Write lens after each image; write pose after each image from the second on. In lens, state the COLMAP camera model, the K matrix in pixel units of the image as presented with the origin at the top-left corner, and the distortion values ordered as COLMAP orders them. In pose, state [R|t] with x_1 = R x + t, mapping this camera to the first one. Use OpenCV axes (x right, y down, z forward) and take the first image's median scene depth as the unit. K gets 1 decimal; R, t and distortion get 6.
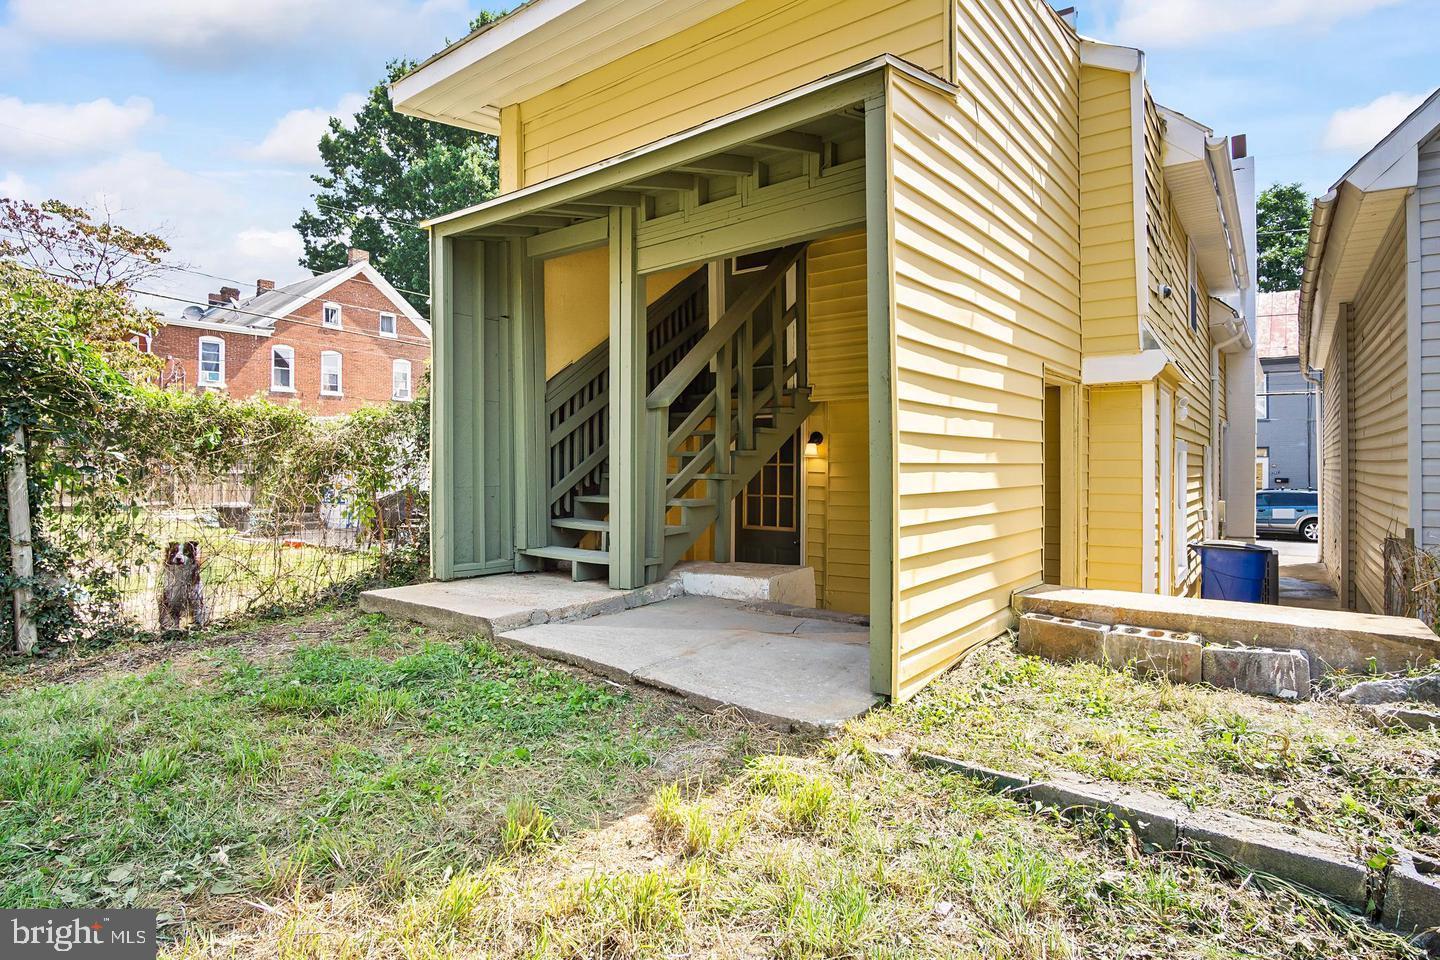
lens RADIAL K [[762.8, 0, 720.4], [0, 762.8, 478.0], [0, 0, 1]] dist [-0.000492, 0.000832]
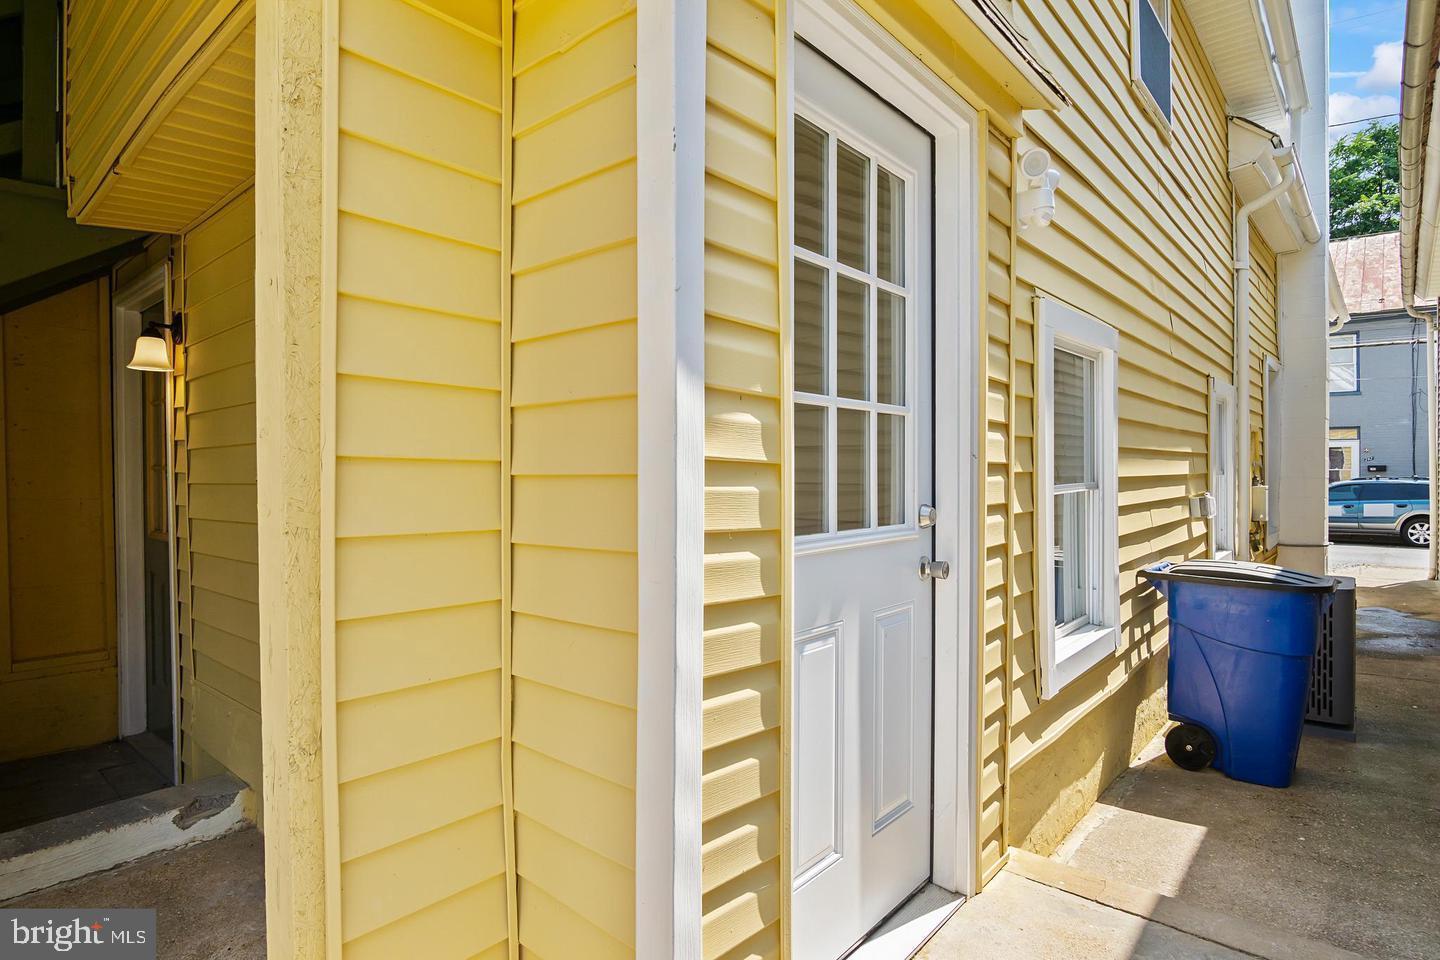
lens RADIAL K [[762.8, 0, 718.6], [0, 762.8, 480.8], [0, 0, 1]] dist [-0.000492, 0.000832]
pose [[0.996774, -0.004086, -0.080152, 0.144986], [0.004552, 0.999974, 0.005631, 0.010571], [0.080127, -0.005977, 0.996767, 0.191448]]
